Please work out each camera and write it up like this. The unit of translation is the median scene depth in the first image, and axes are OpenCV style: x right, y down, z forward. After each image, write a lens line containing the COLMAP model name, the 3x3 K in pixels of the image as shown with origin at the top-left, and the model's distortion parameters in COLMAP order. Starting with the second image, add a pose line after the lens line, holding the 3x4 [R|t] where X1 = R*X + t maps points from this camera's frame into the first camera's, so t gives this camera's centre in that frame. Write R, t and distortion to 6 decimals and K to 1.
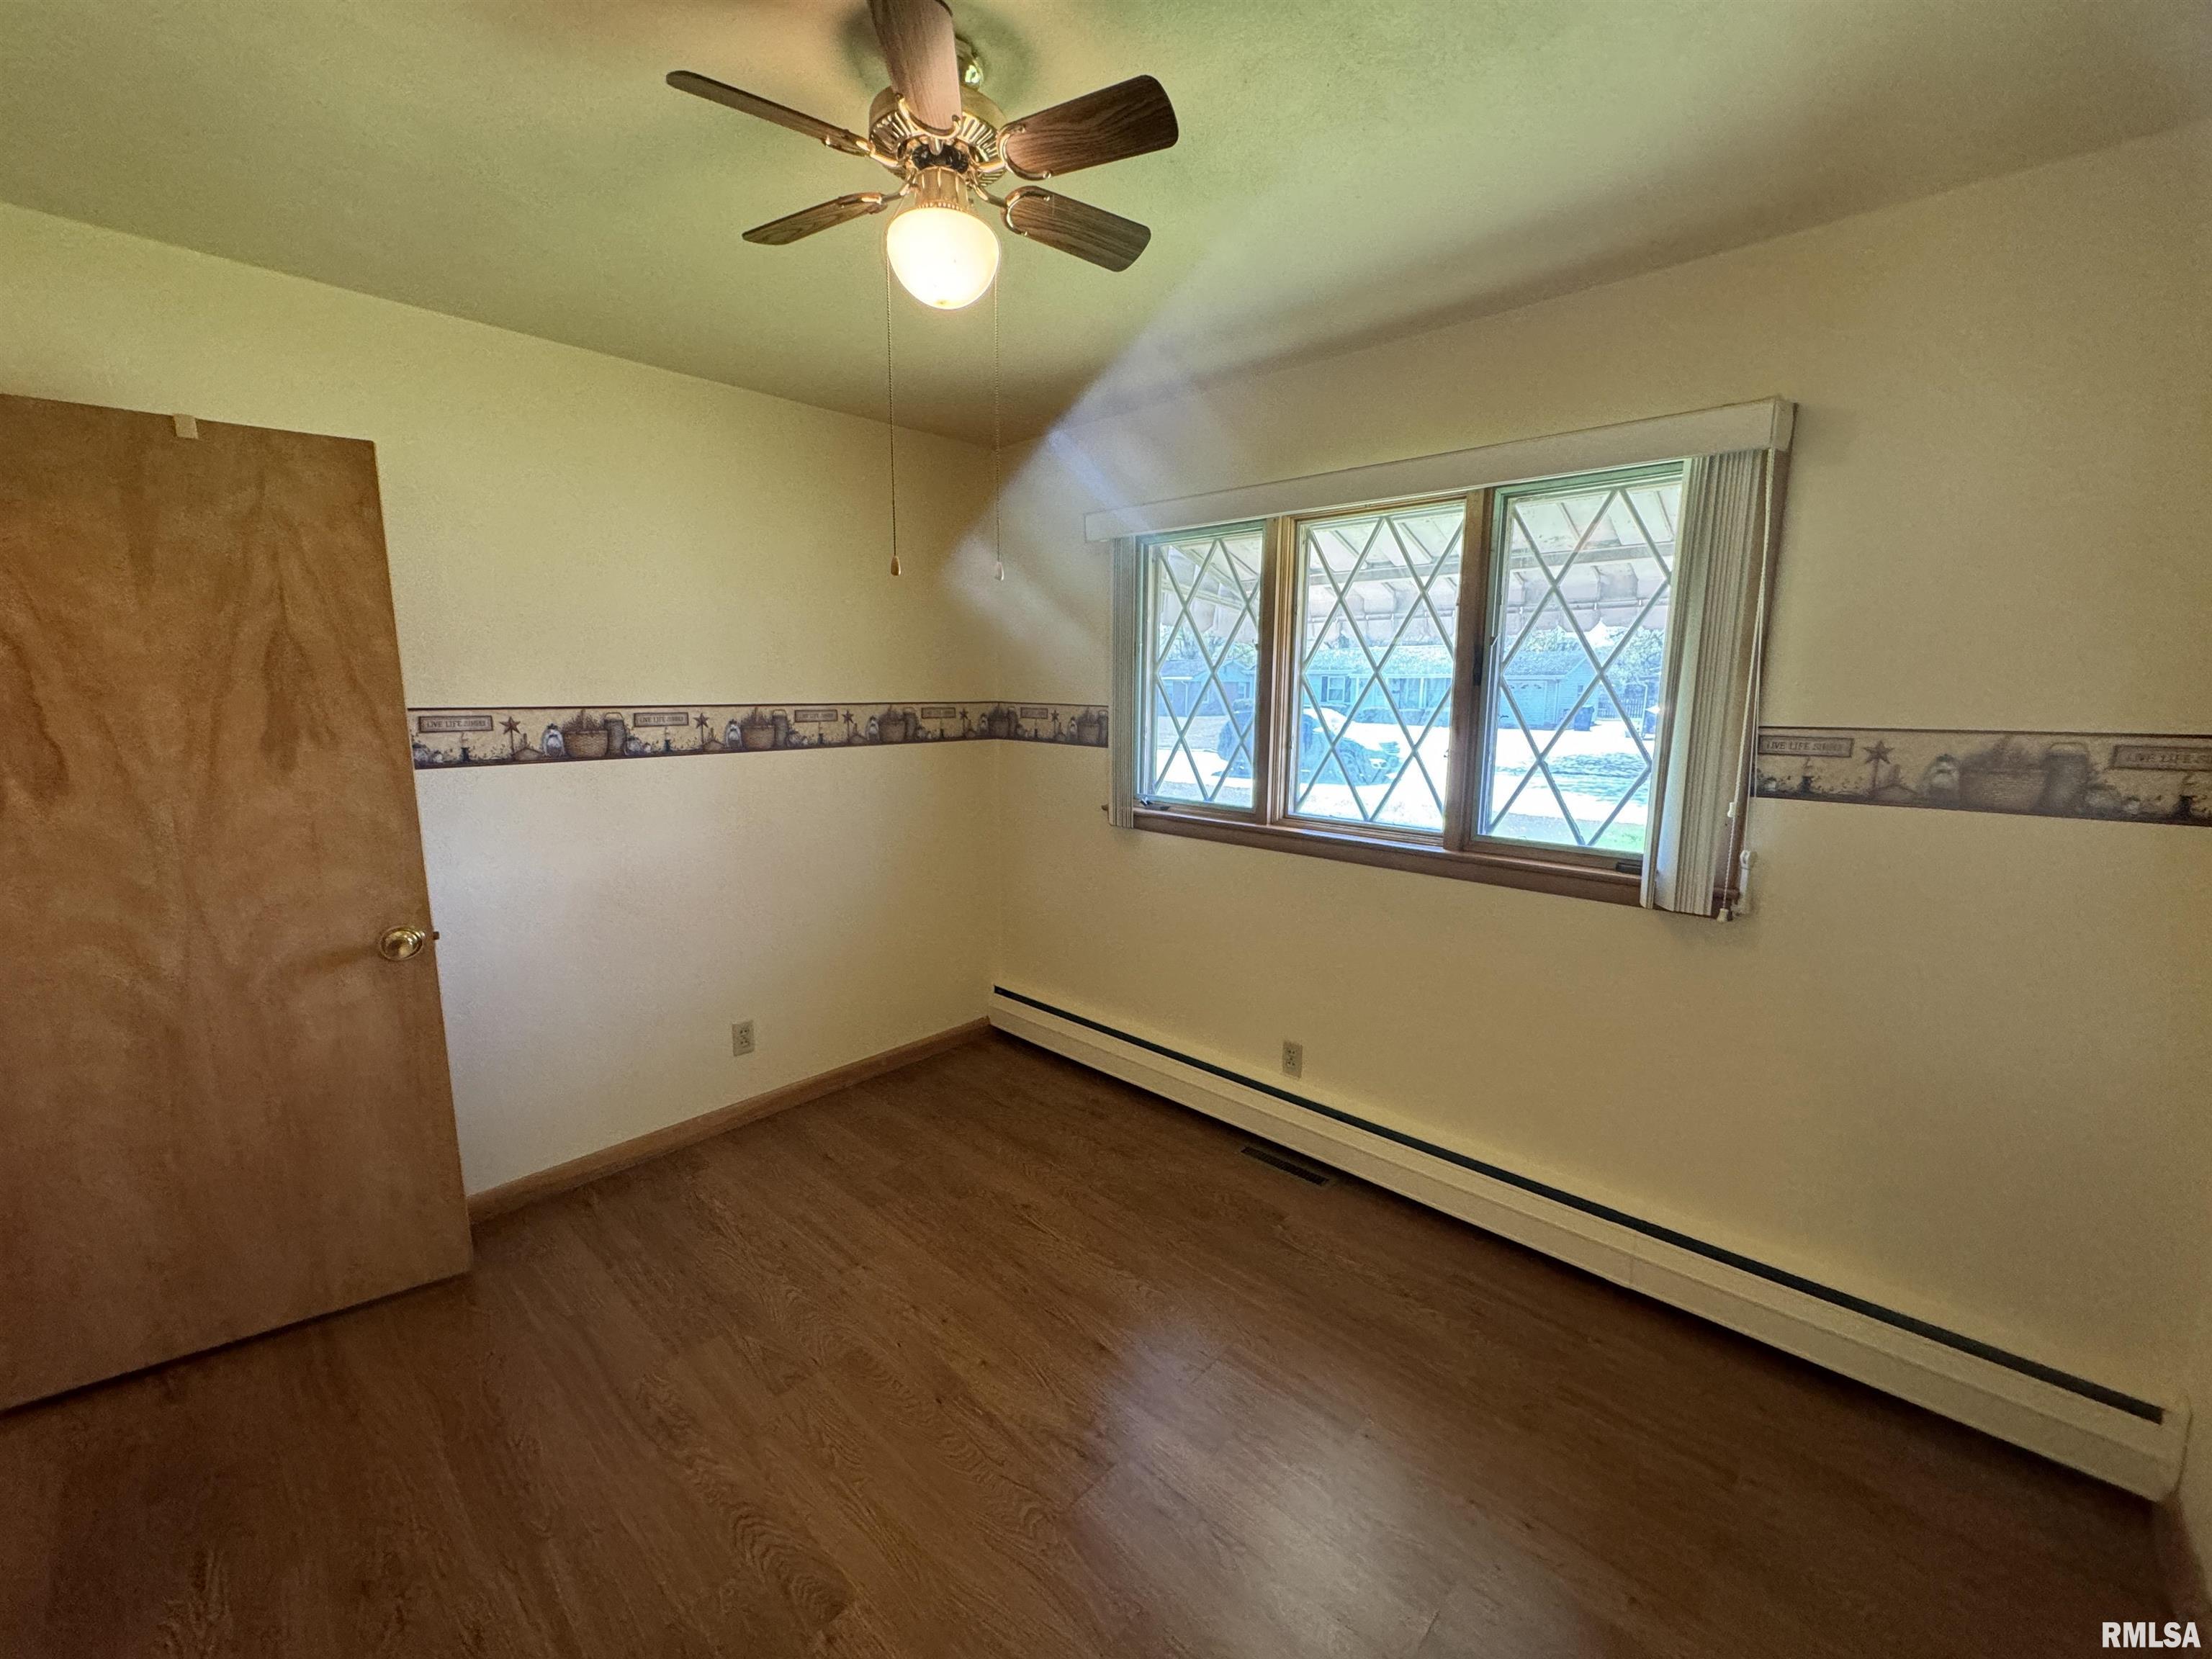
lens RADIAL K [[896.9, 0, 1128.3], [0, 896.9, 832.8], [0, 0, 1]] dist [-0.011928, -0.000296]
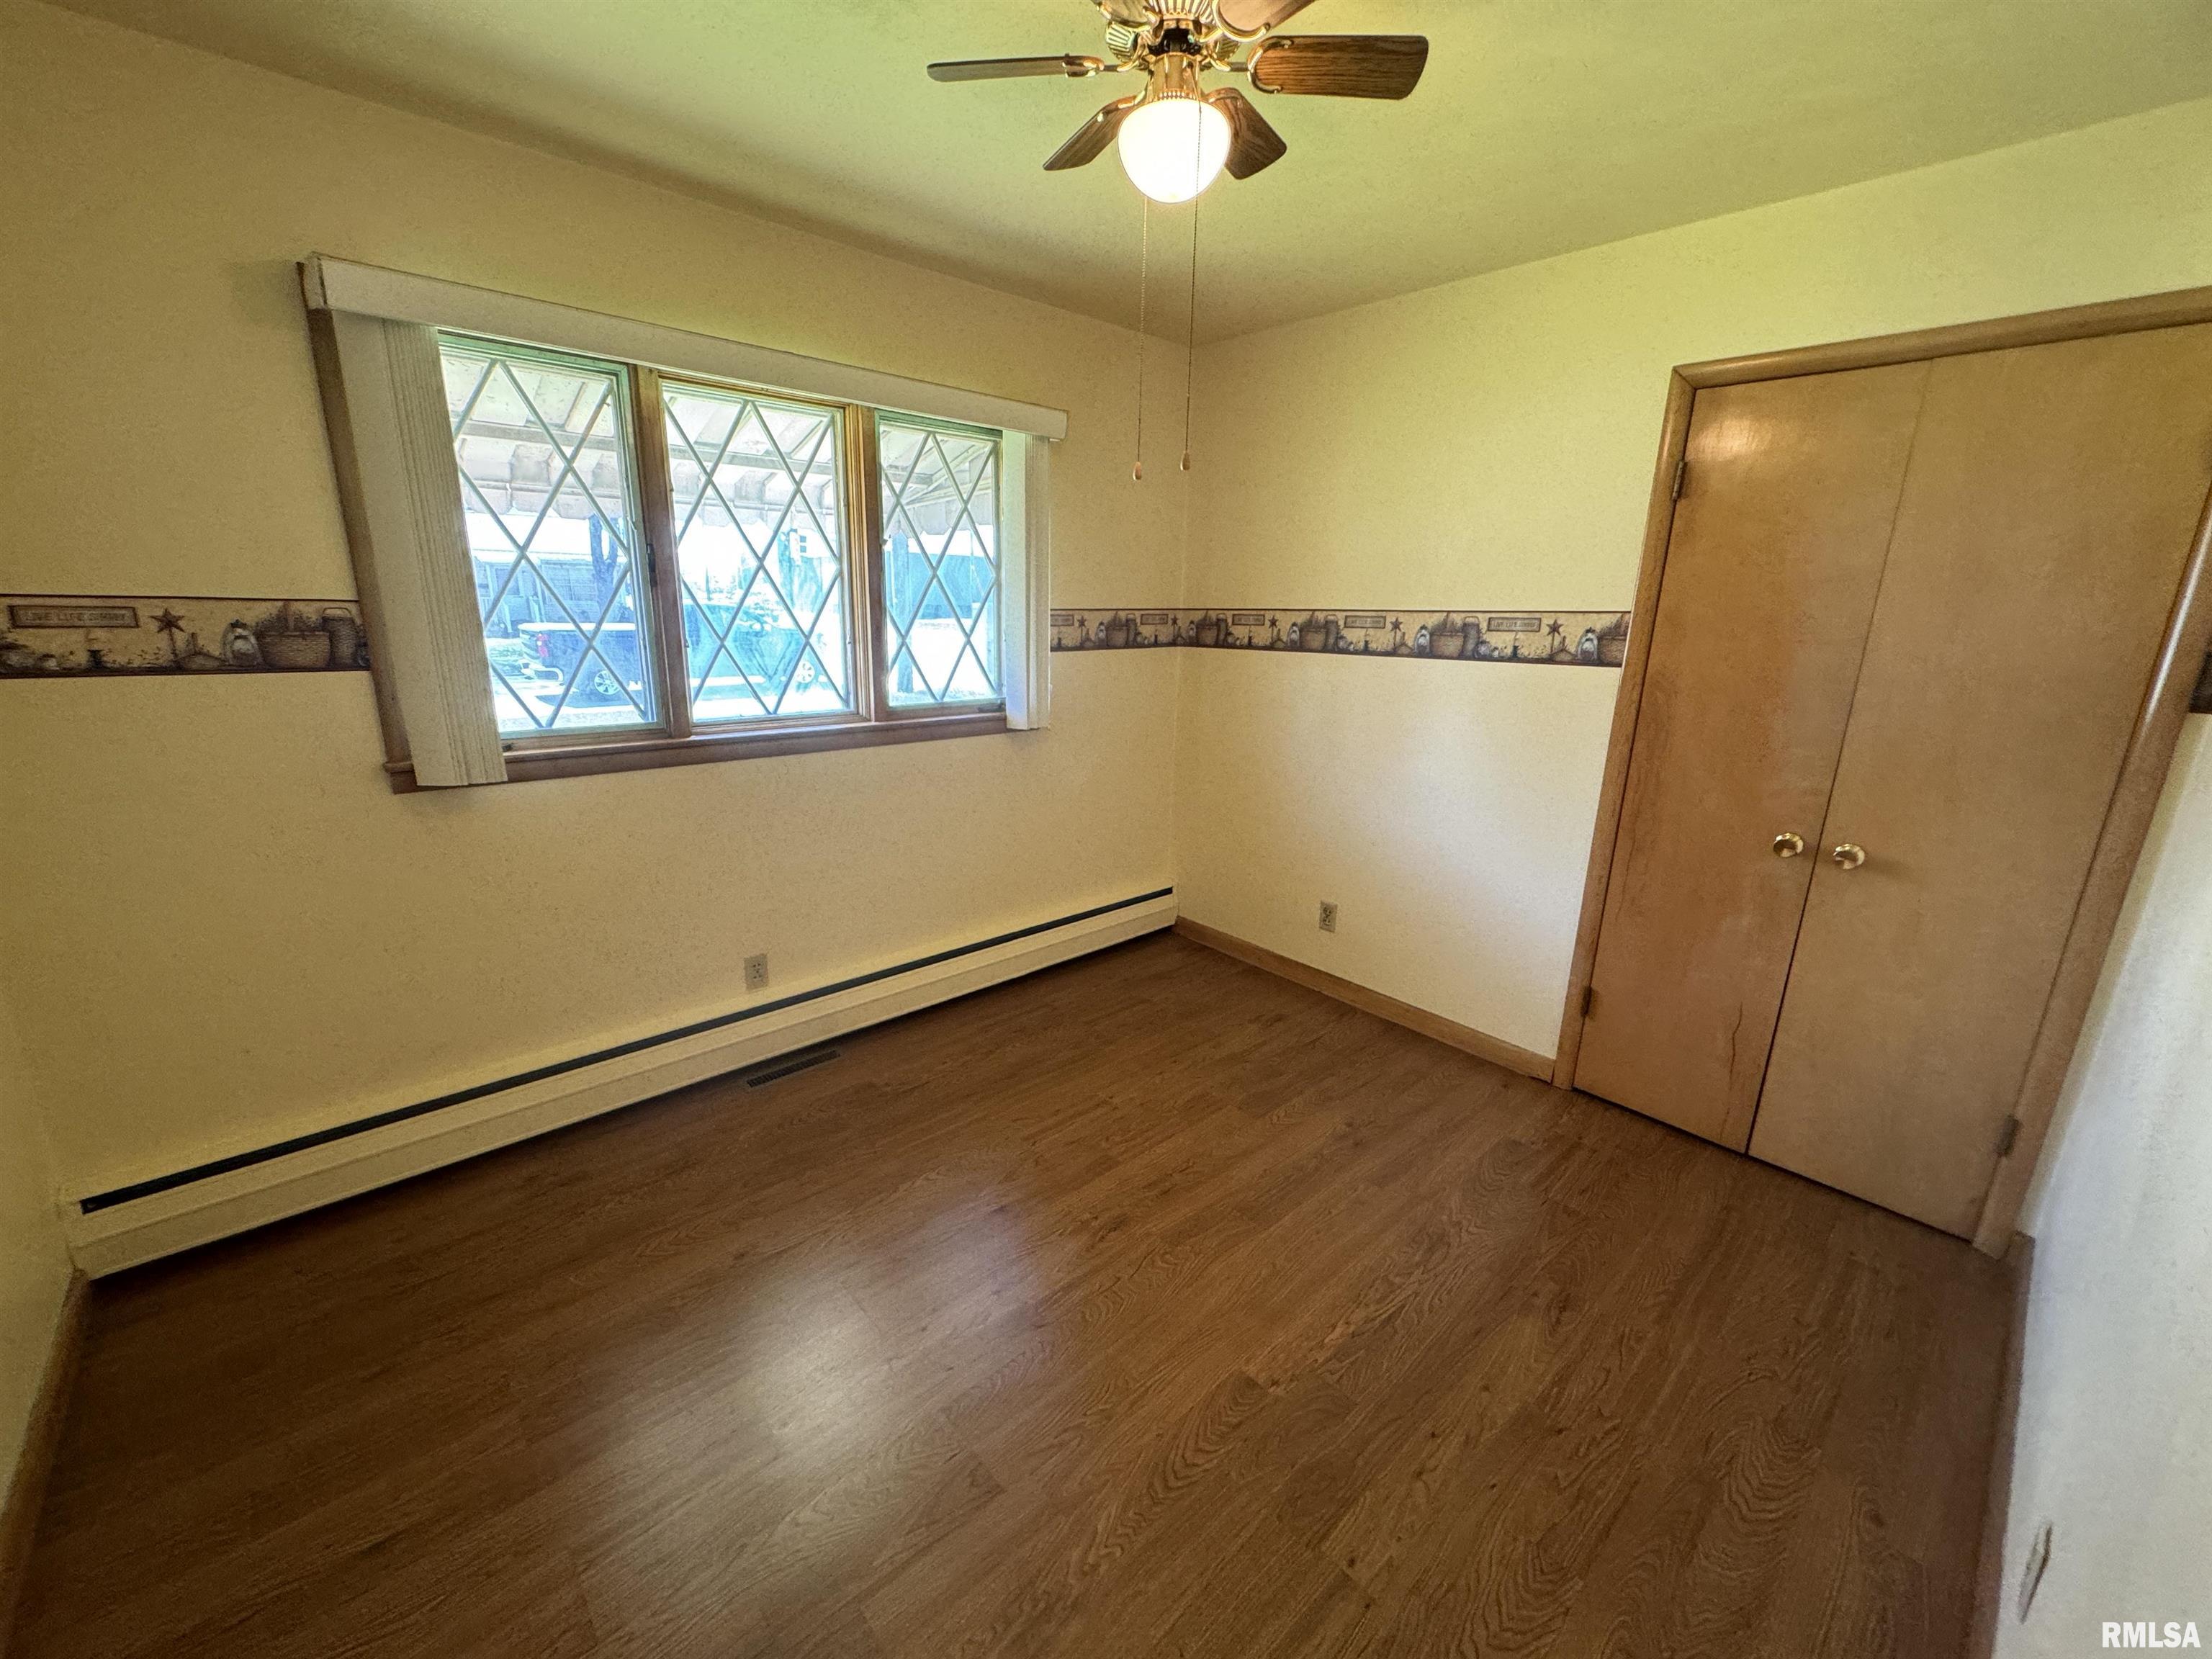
lens RADIAL K [[881.4, 0, 1106.0], [0, 881.4, 829.5], [0, 0, 1]] dist [-0.001142, -0.000266]
pose [[0.074636, -0.262663, 0.961997, -0.773474], [0.131857, 0.958816, 0.251564, -0.099469], [-0.988455, 0.108070, 0.106196, 0.589741]]
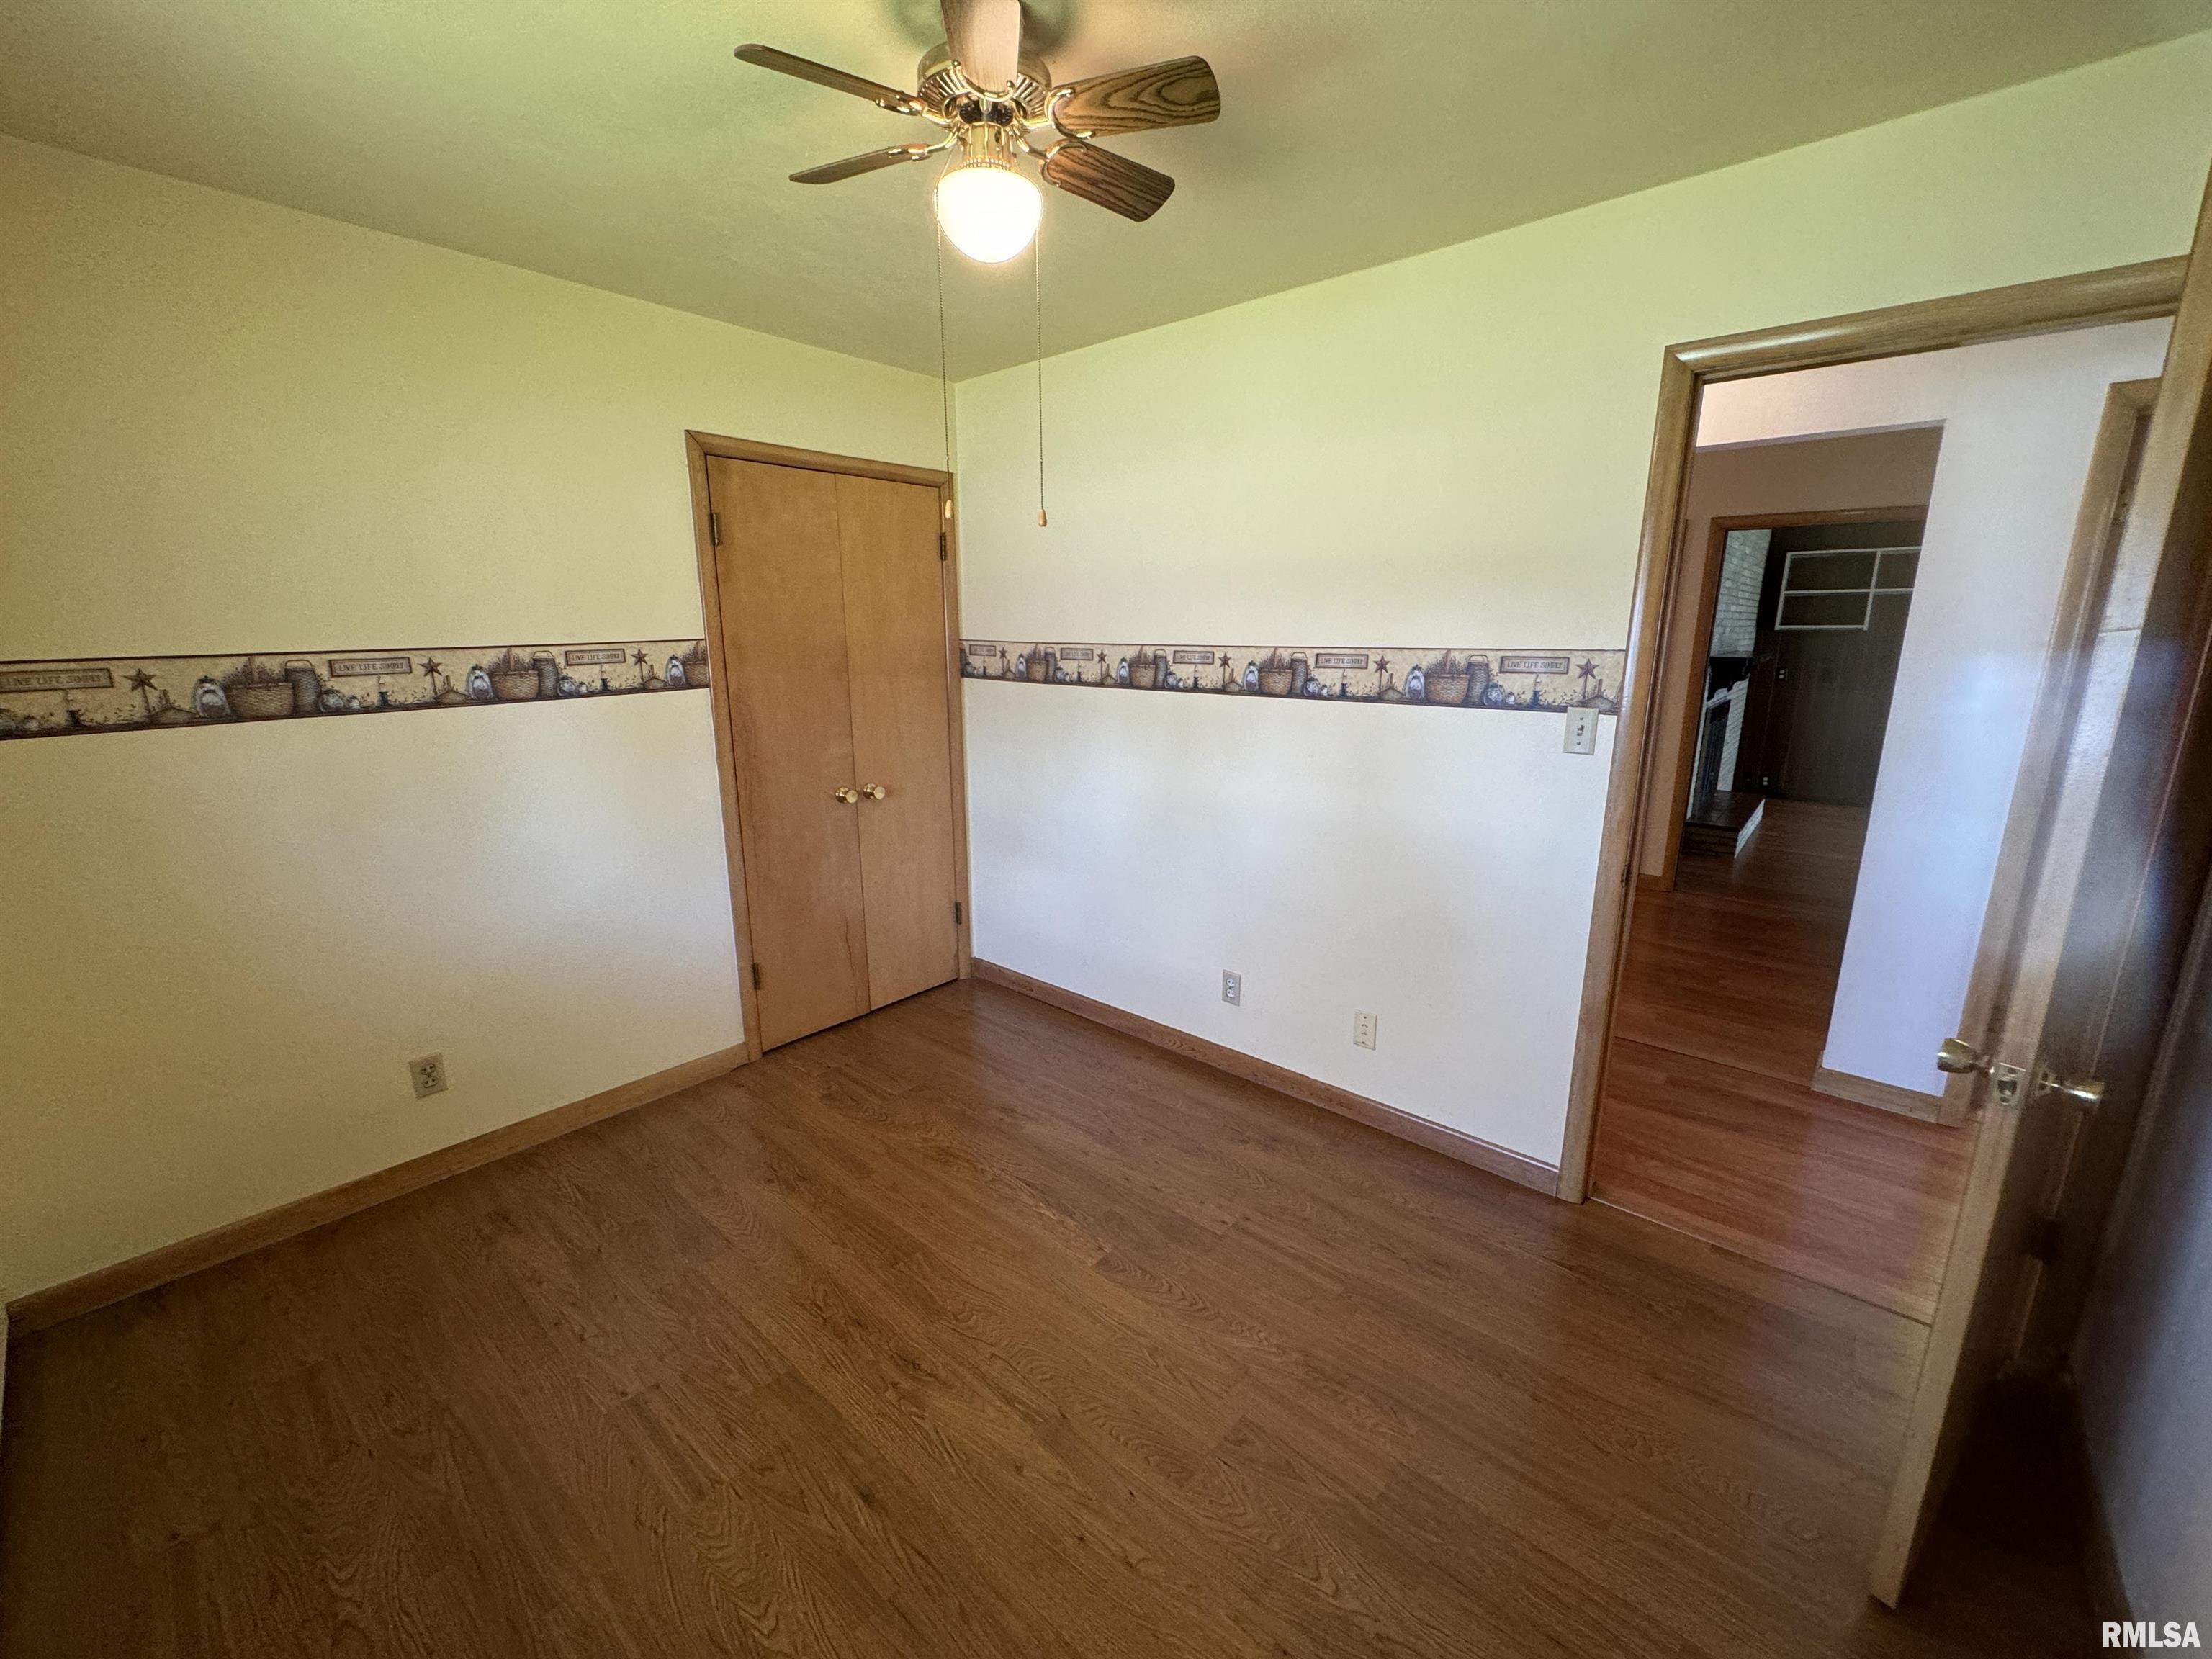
lens RADIAL K [[879.2, 0, 1104.1], [0, 879.2, 827.0], [0, 0, 1]] dist [0.001134, -0.000228]
pose [[-0.999230, -0.000244, -0.039243, -0.163300], [-0.014810, 0.928390, 0.371312, -0.212992], [0.036342, 0.371608, -0.927678, 1.257886]]
